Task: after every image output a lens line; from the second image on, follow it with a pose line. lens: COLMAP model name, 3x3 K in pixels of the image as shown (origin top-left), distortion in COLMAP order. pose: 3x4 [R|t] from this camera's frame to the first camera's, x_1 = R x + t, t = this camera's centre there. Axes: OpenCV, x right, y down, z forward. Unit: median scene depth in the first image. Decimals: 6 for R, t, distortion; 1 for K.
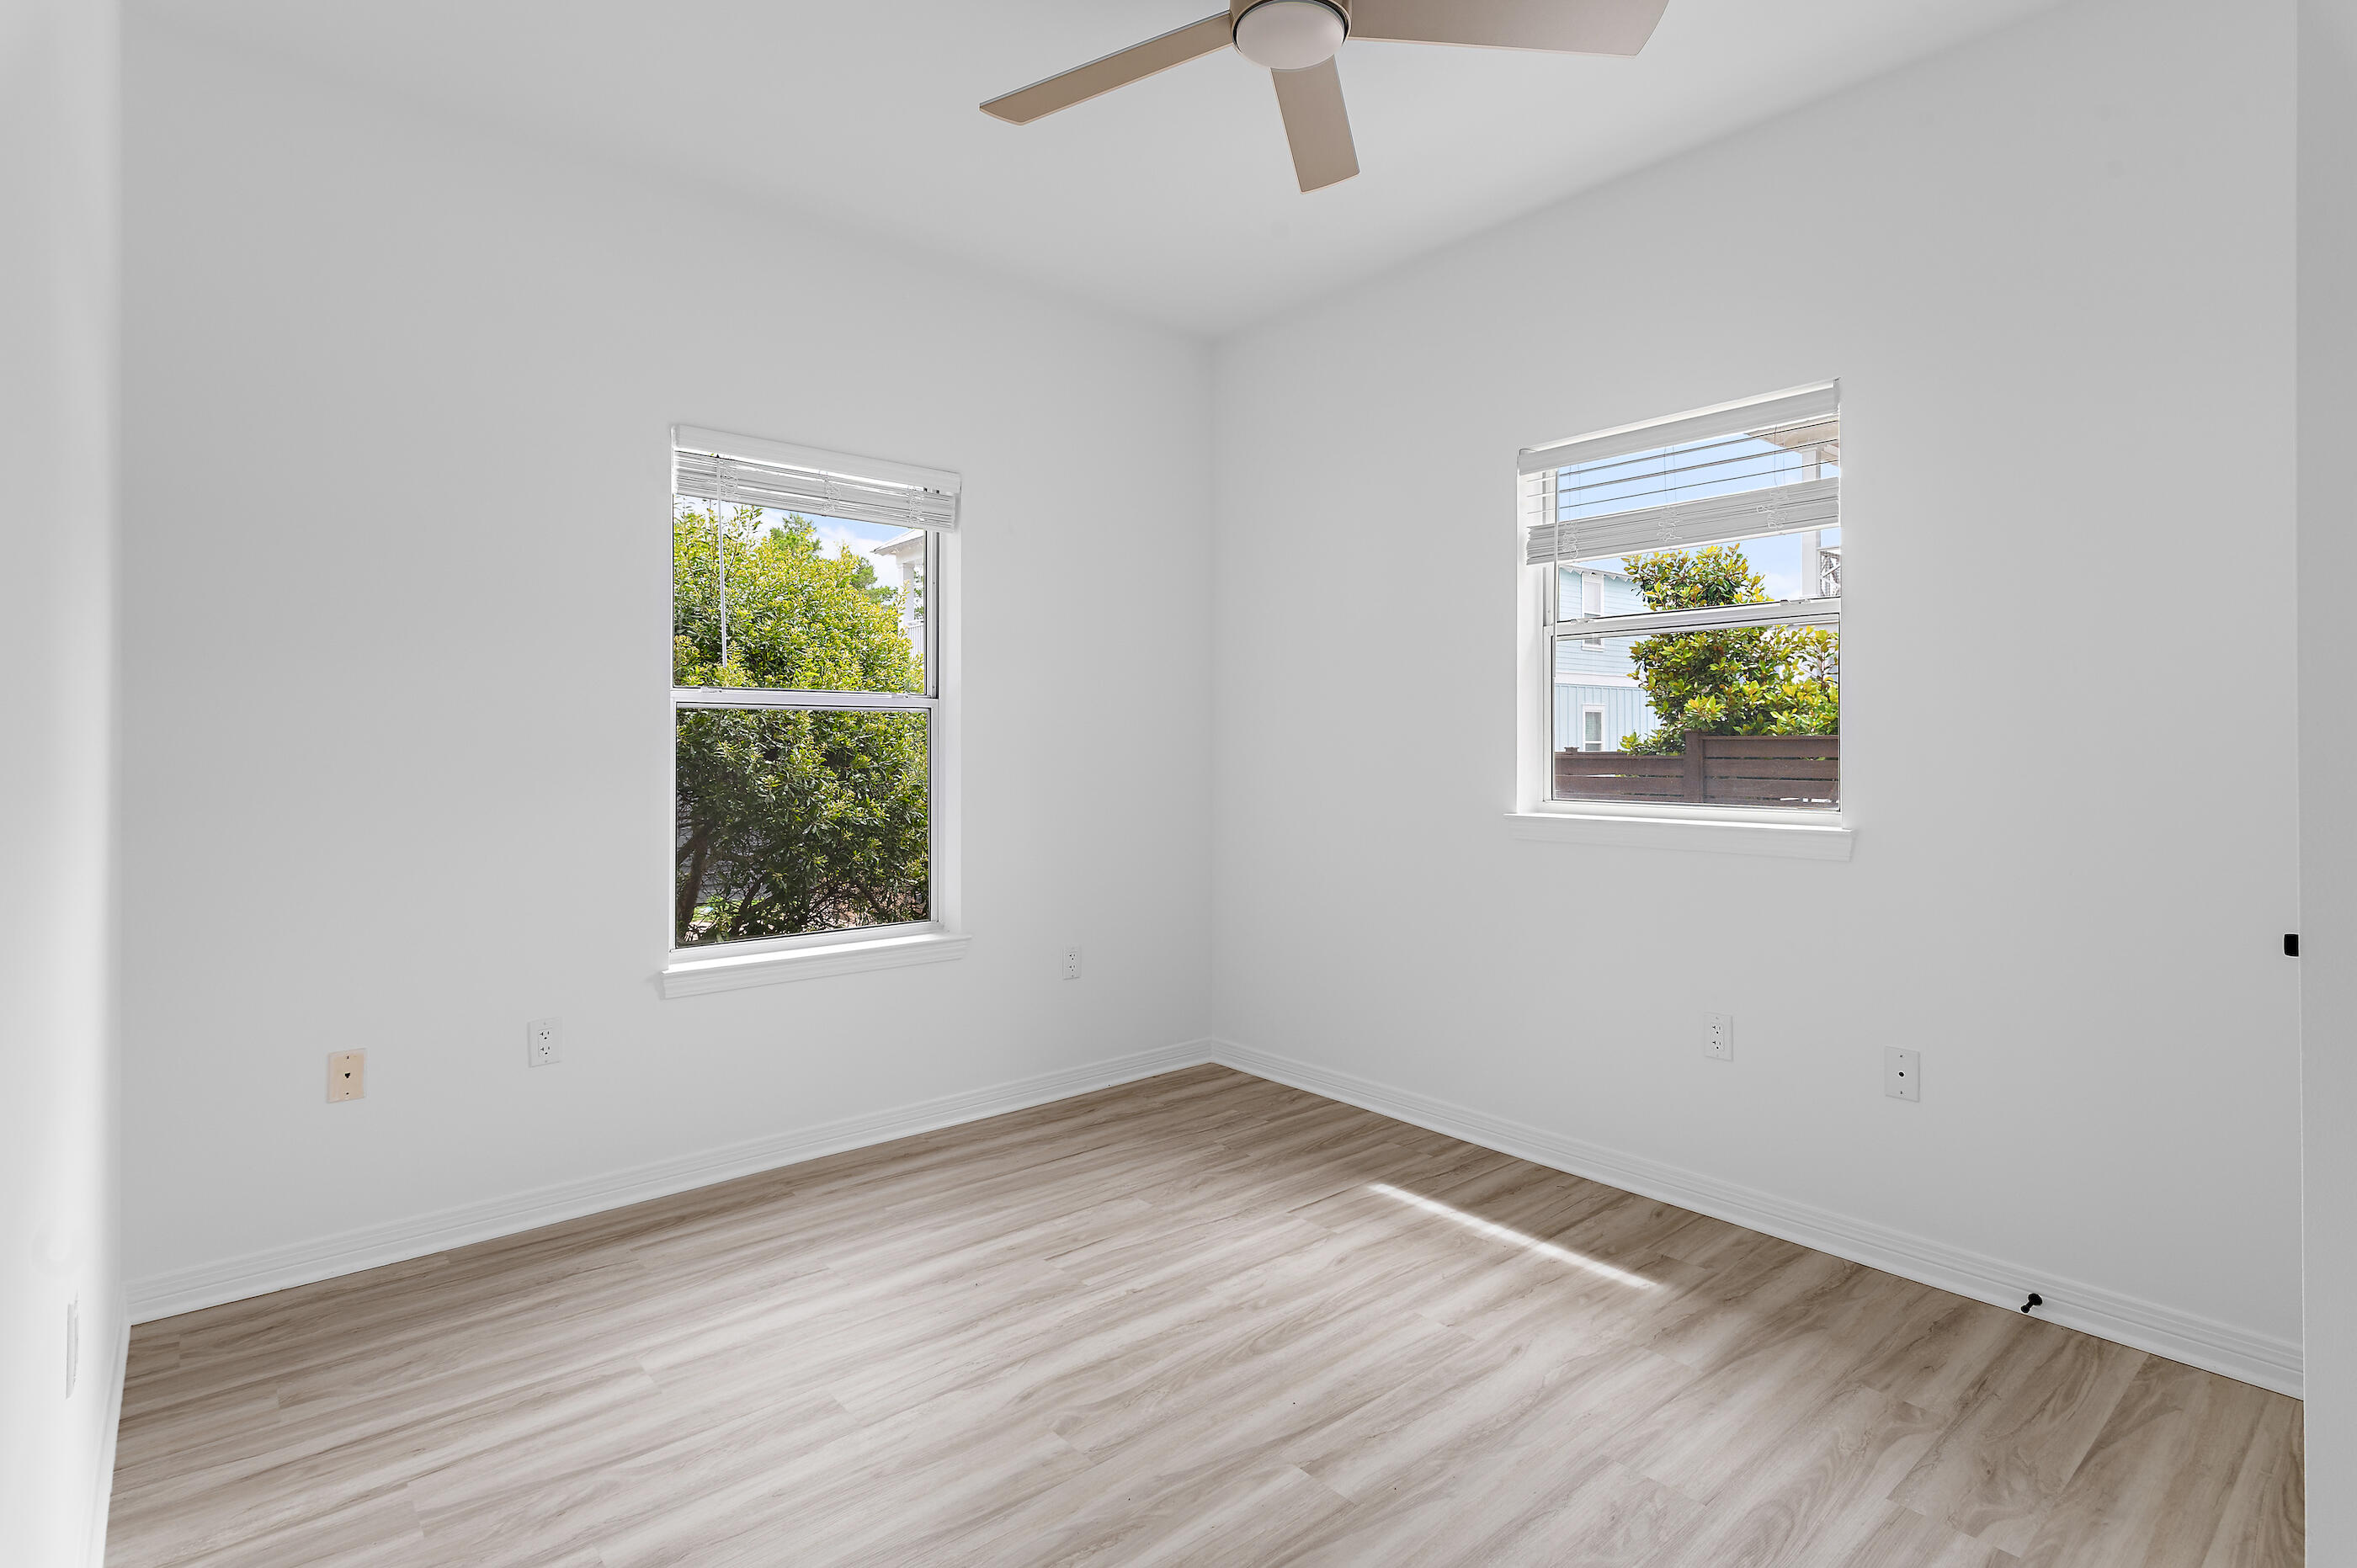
lens RADIAL K [[1150.8, 0, 1174.1], [0, 1150.8, 768.6], [0, 0, 1]] dist [0.005113, 0.001812]
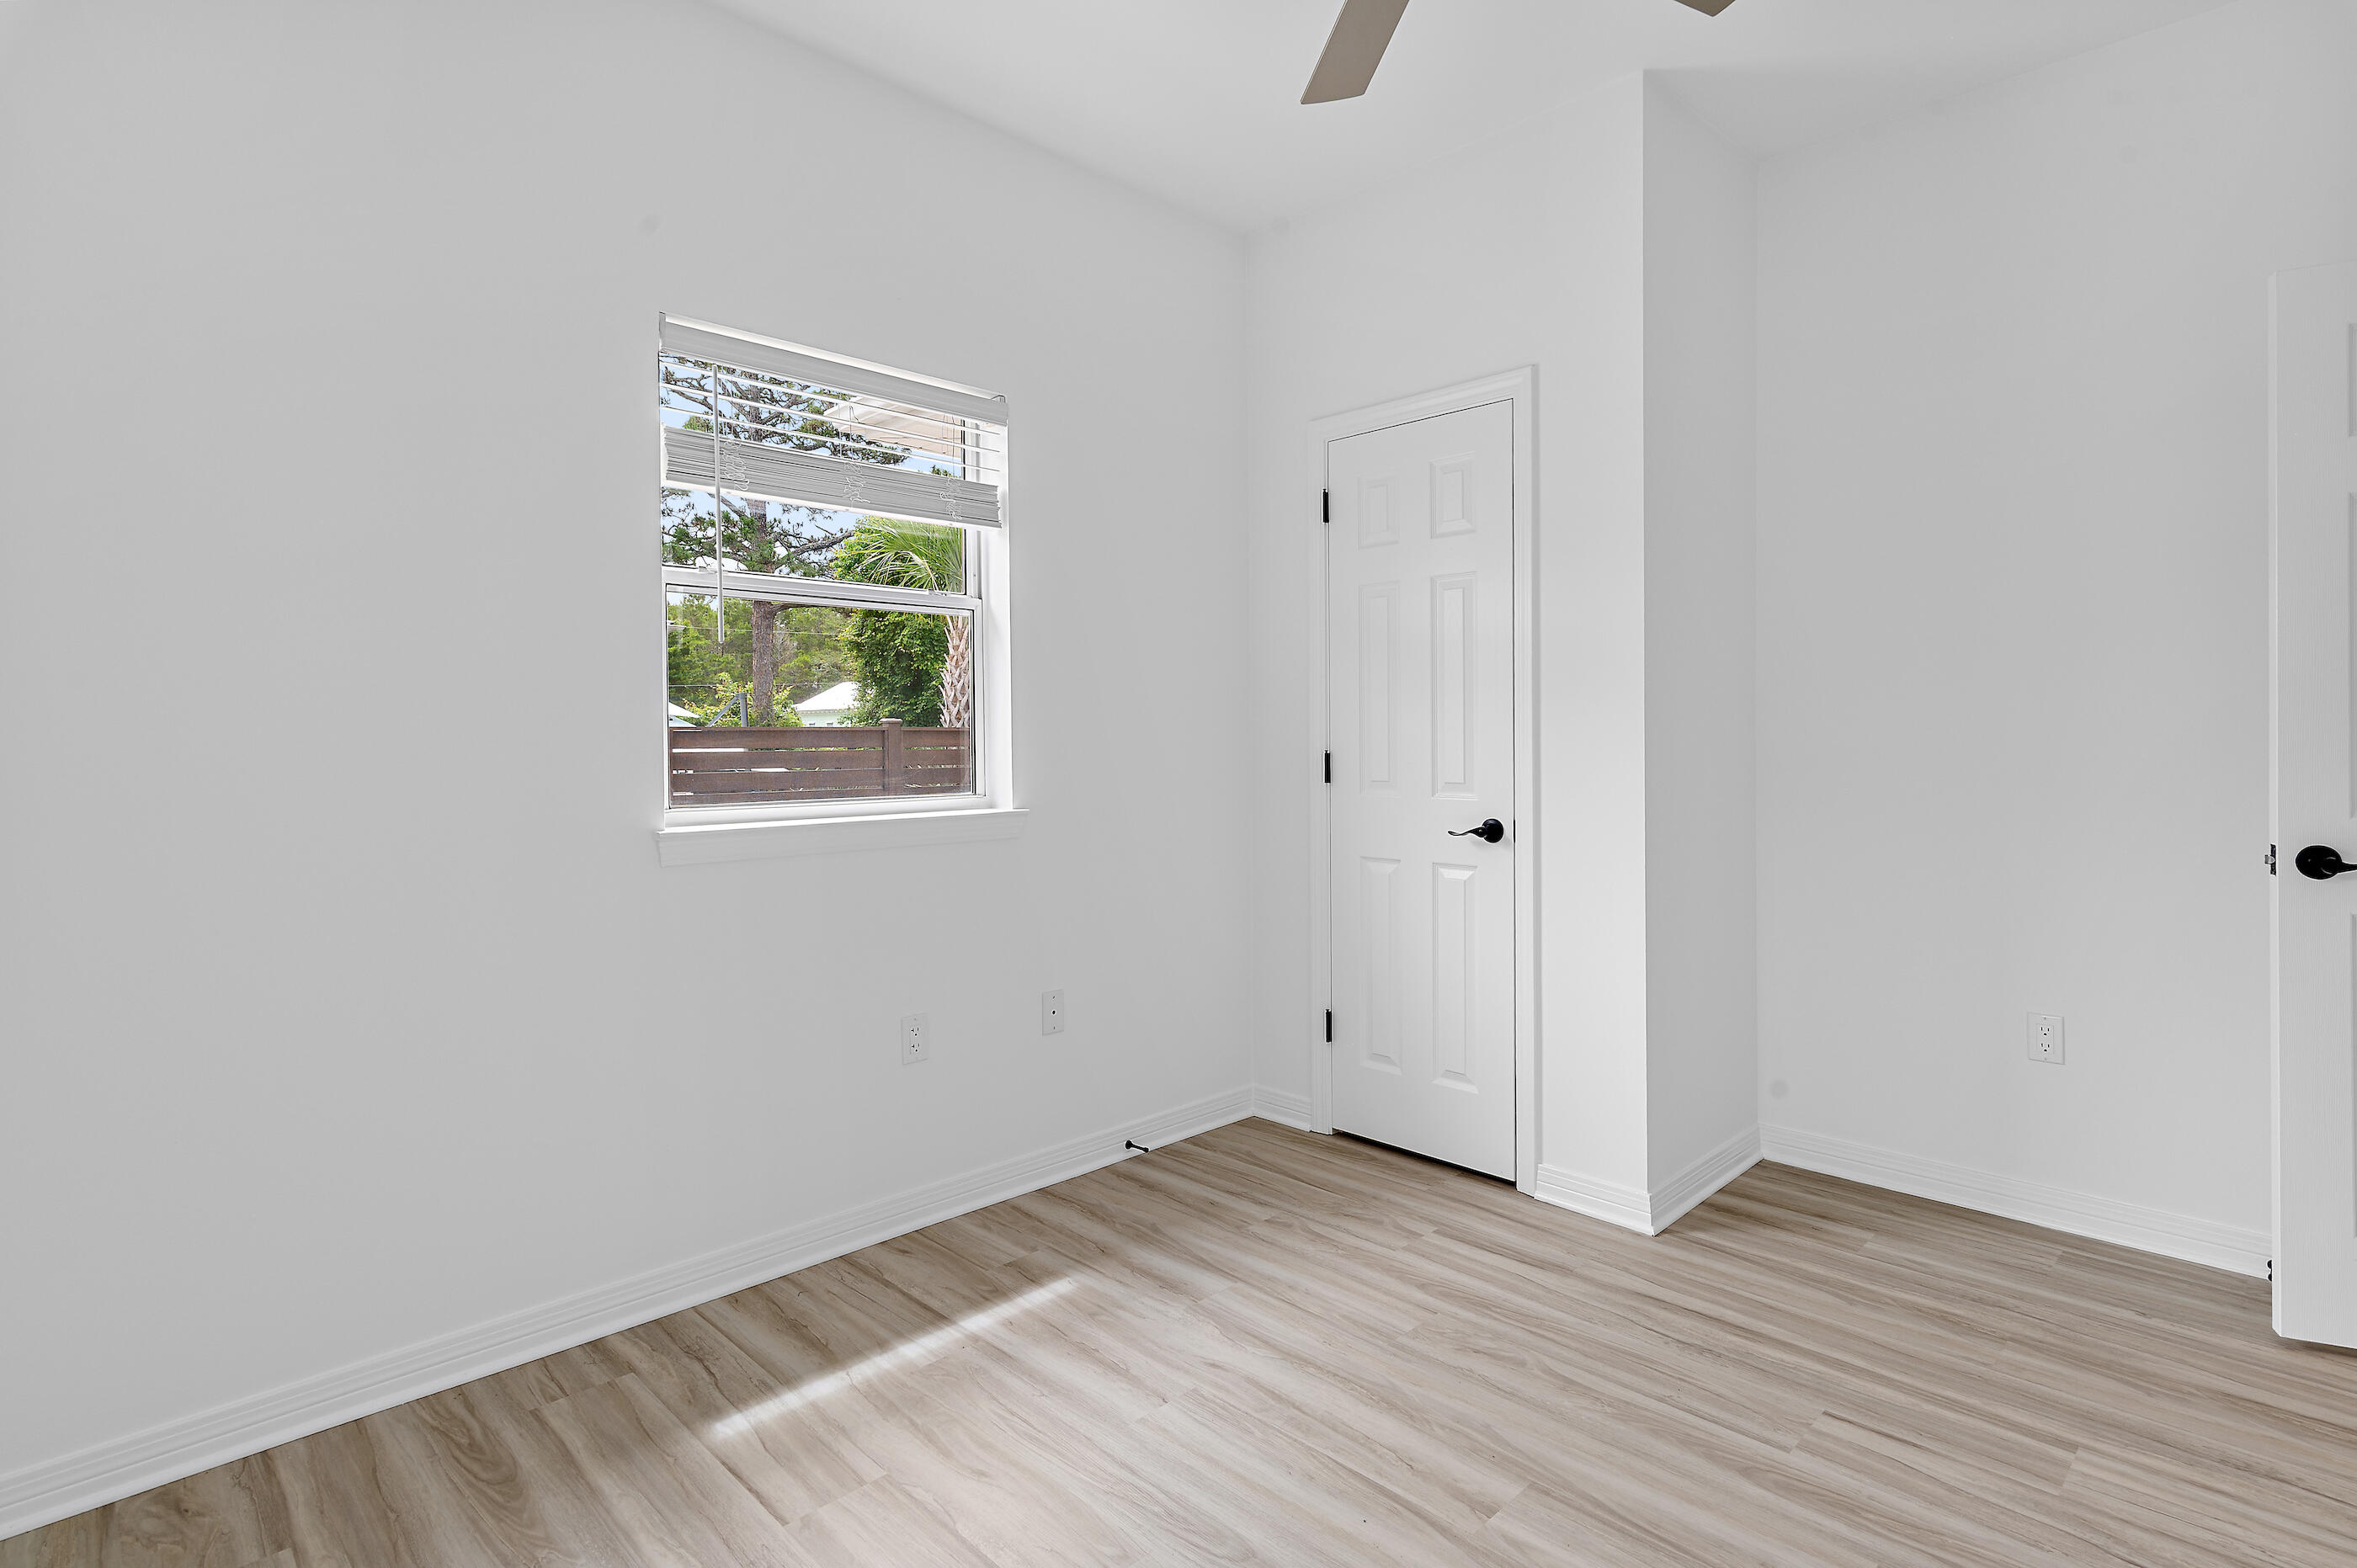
lens RADIAL K [[1150.8, 0, 1247.6], [0, 1150.8, 740.8], [0, 0, 1]] dist [0.005113, 0.001812]
pose [[-0.058385, -0.007145, 0.998269, -0.532754], [0.030364, 0.999499, 0.008930, -0.014518], [-0.997832, 0.030832, -0.058139, 0.831320]]
